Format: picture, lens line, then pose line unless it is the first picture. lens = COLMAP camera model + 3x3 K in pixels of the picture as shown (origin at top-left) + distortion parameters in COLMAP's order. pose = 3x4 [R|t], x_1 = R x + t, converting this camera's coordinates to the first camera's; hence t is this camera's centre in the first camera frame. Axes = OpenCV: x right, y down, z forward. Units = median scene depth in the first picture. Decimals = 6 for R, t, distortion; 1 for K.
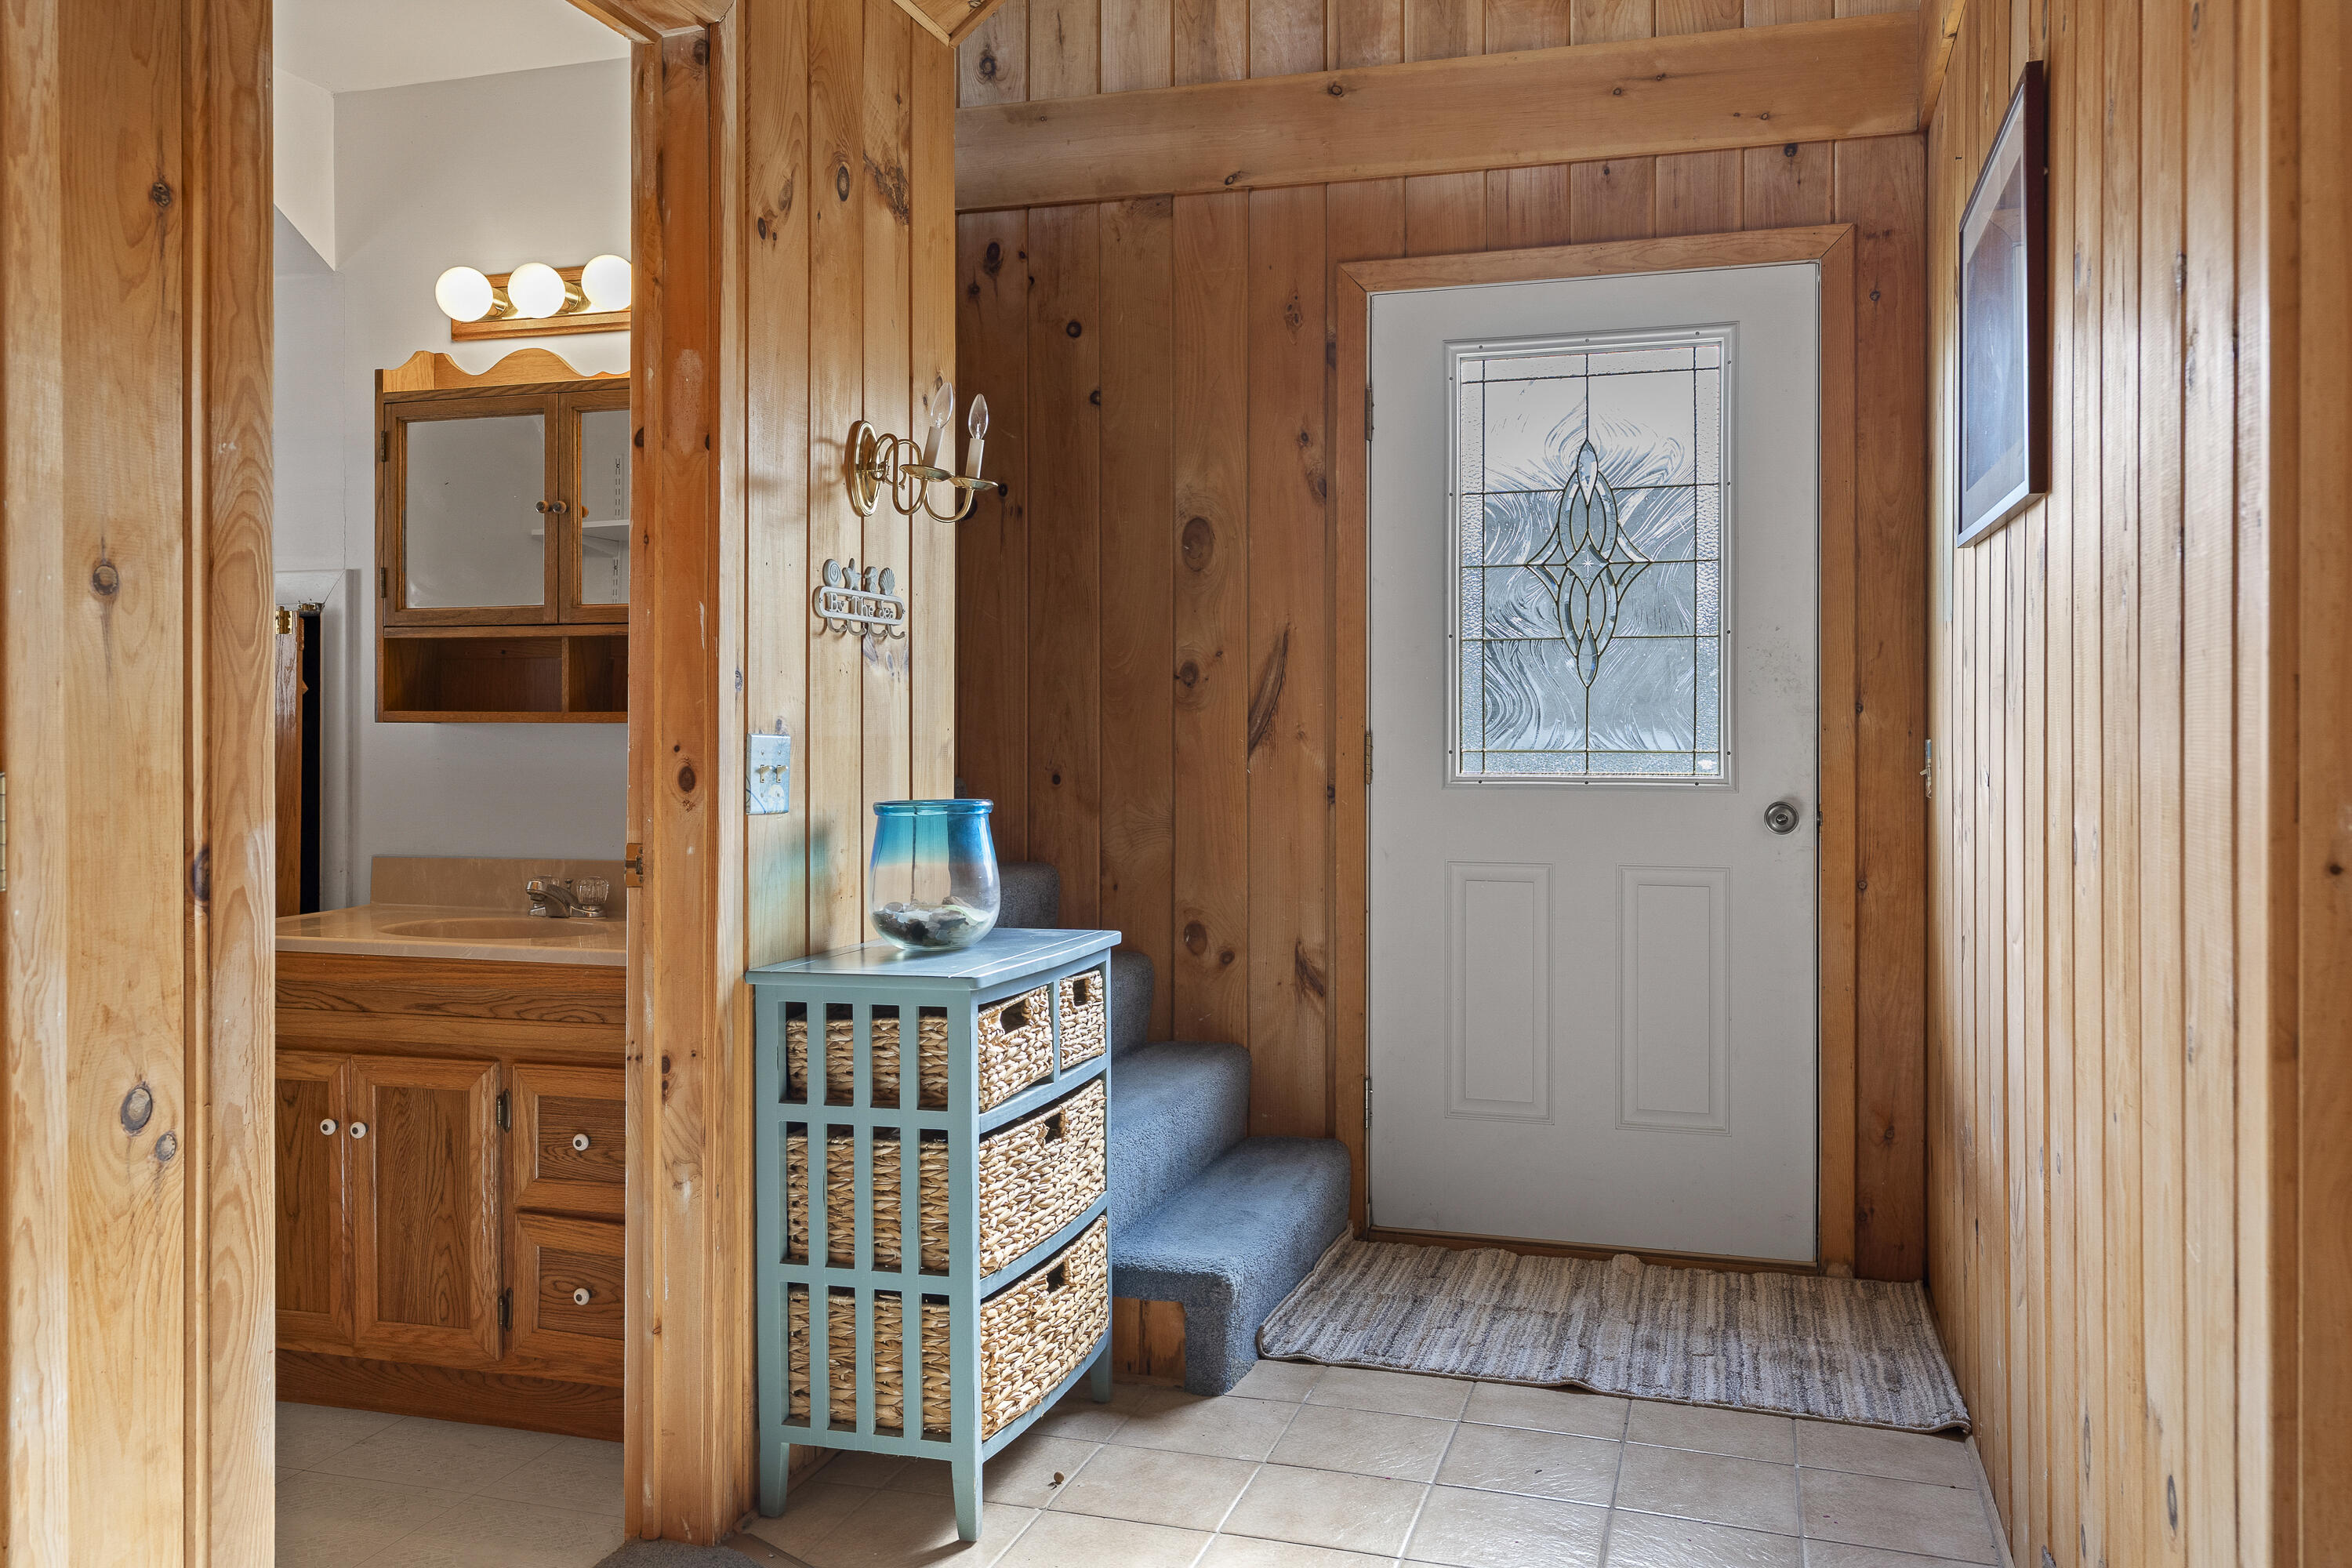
lens RADIAL K [[1817.5, 0, 1155.9], [0, 1817.5, 741.1], [0, 0, 1]] dist [0.003526, 0.004647]
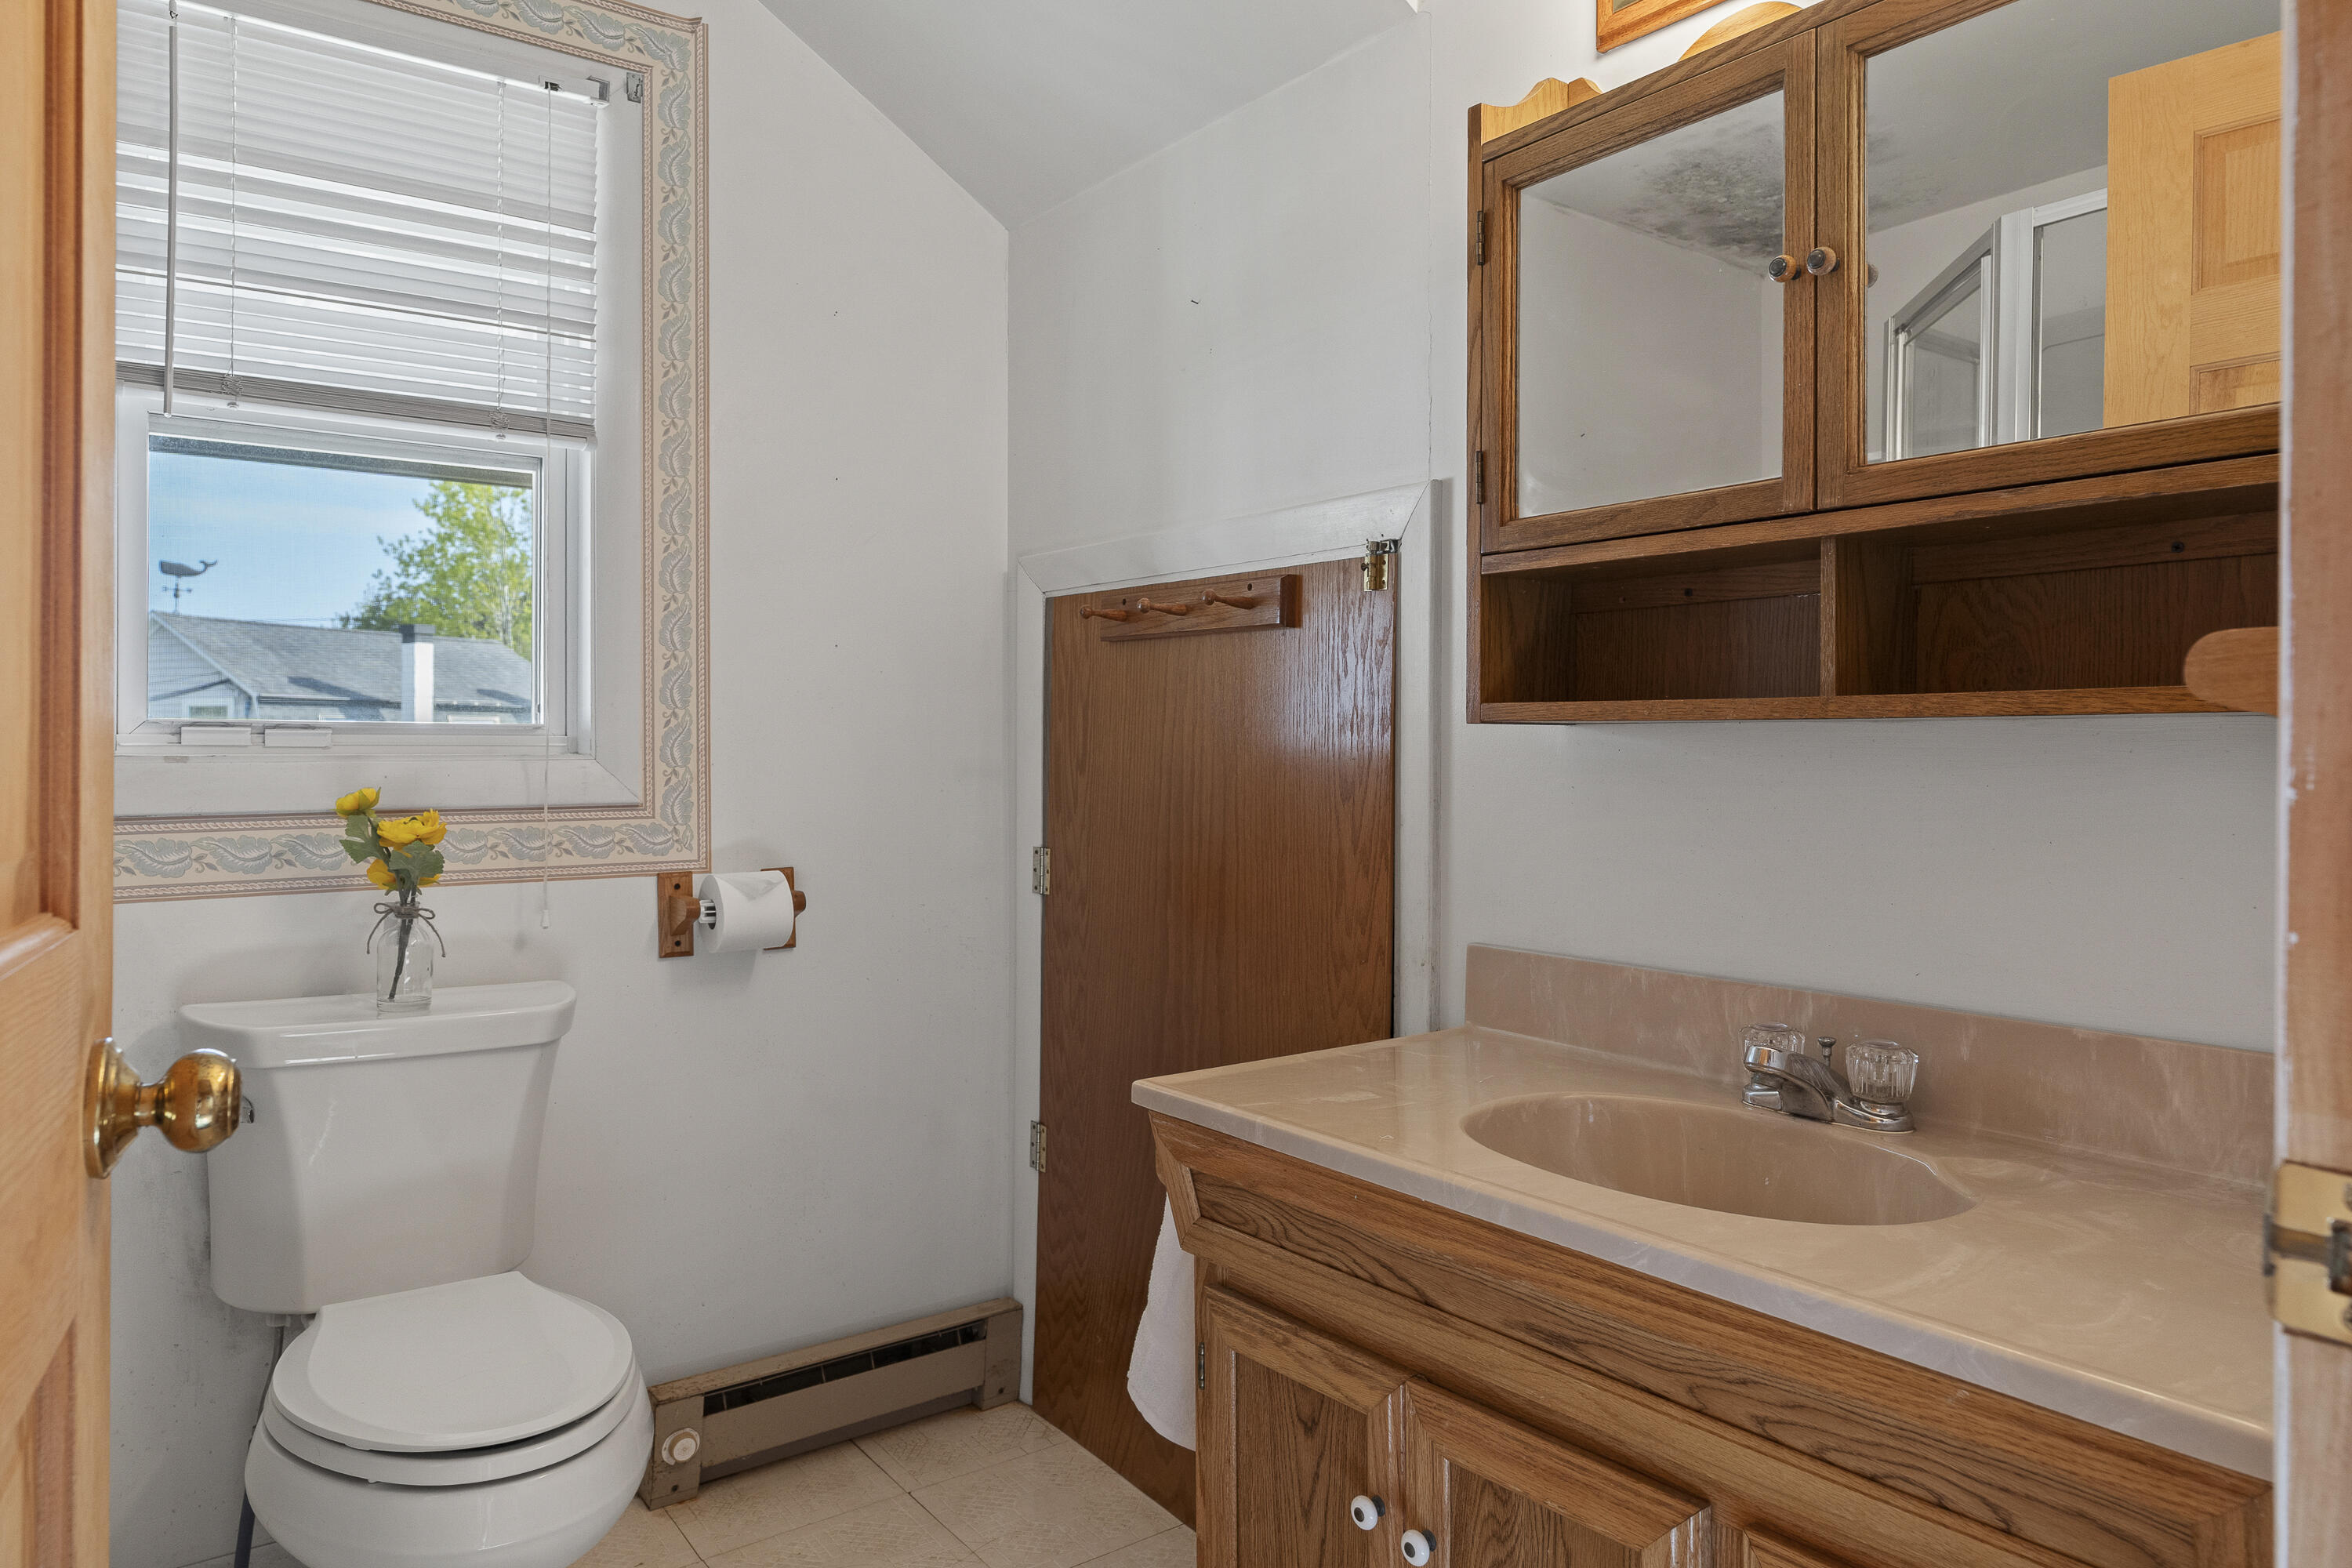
lens RADIAL K [[1587.8, 0, 1173.2], [0, 1587.8, 764.9], [0, 0, 1]] dist [-0.002227, -0.000215]
pose [[0.813429, 0.003118, -0.581656, -0.222020], [-0.001026, 0.999992, 0.003926, 0.000534], [0.581664, -0.002596, 0.813425, 0.560460]]
